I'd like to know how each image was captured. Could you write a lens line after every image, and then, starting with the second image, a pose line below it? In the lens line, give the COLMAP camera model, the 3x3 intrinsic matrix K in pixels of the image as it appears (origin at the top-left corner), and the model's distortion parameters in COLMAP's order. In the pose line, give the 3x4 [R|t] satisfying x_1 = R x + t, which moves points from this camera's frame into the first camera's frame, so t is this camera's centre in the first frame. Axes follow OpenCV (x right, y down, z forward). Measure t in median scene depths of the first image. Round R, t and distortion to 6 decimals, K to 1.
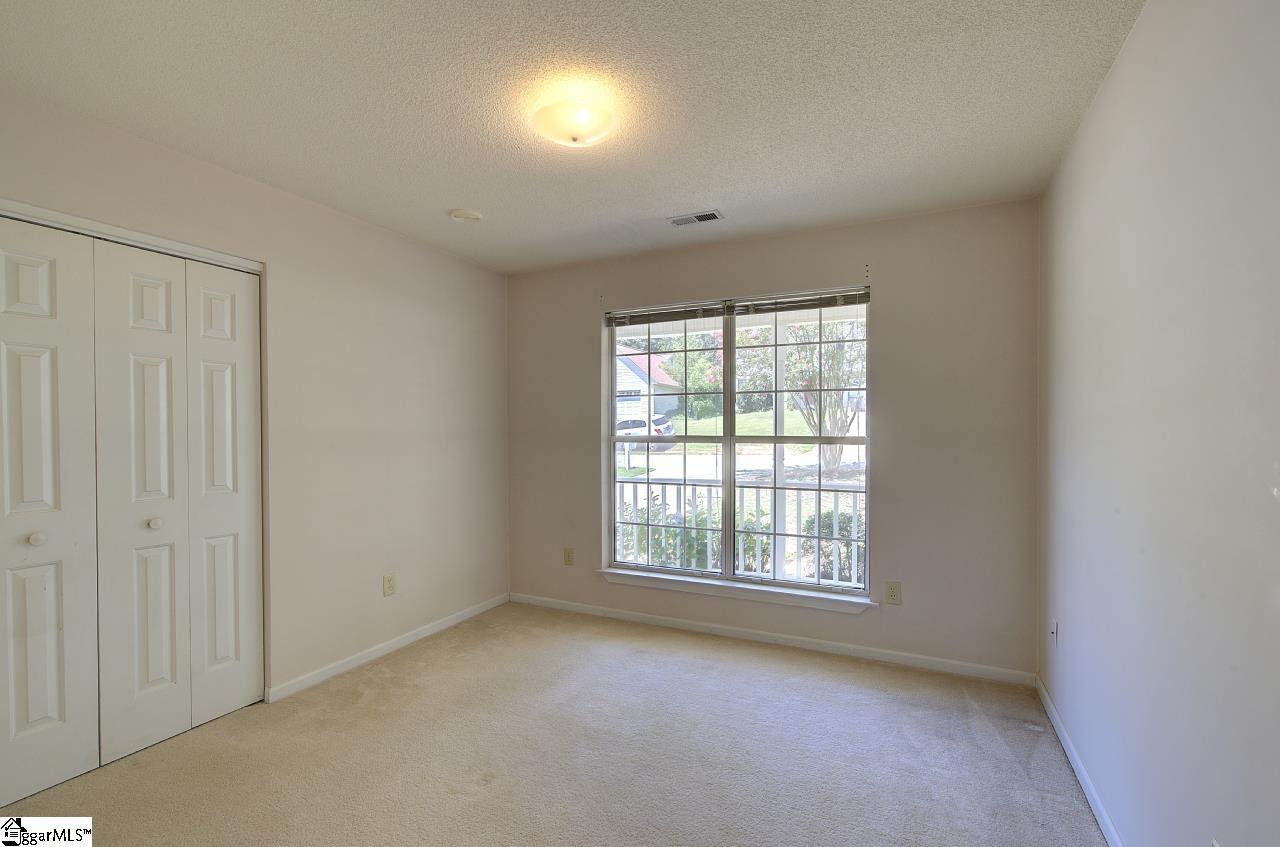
lens RADIAL K [[569.3, 0, 643.2], [0, 569.3, 430.8], [0, 0, 1]] dist [0.000622, 0.000309]
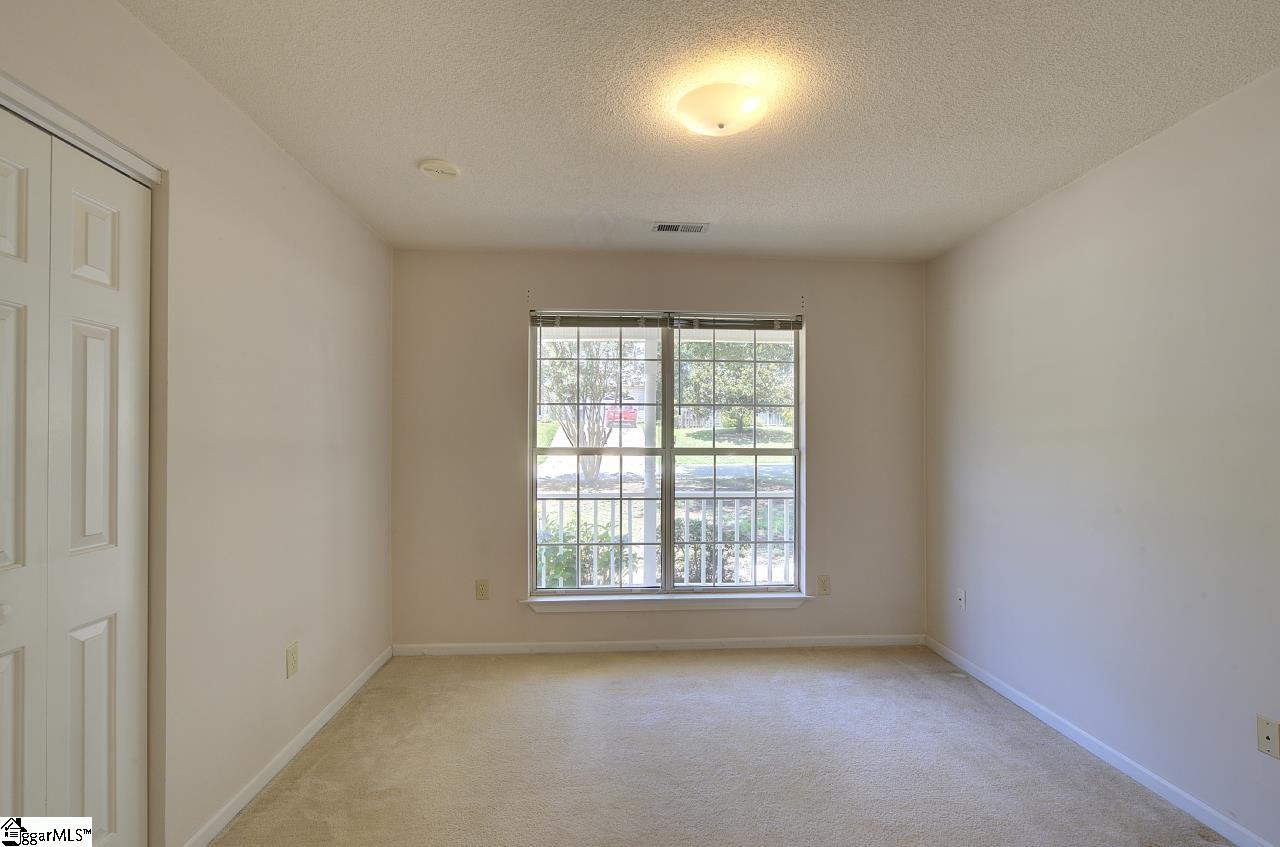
lens RADIAL K [[569.3, 0, 643.2], [0, 569.3, 430.8], [0, 0, 1]] dist [0.000622, 0.000309]
pose [[0.869793, 0.013162, 0.493241, -0.390252], [-0.003393, 0.999780, -0.020697, 0.000130], [-0.493405, 0.016328, 0.869646, 0.156666]]
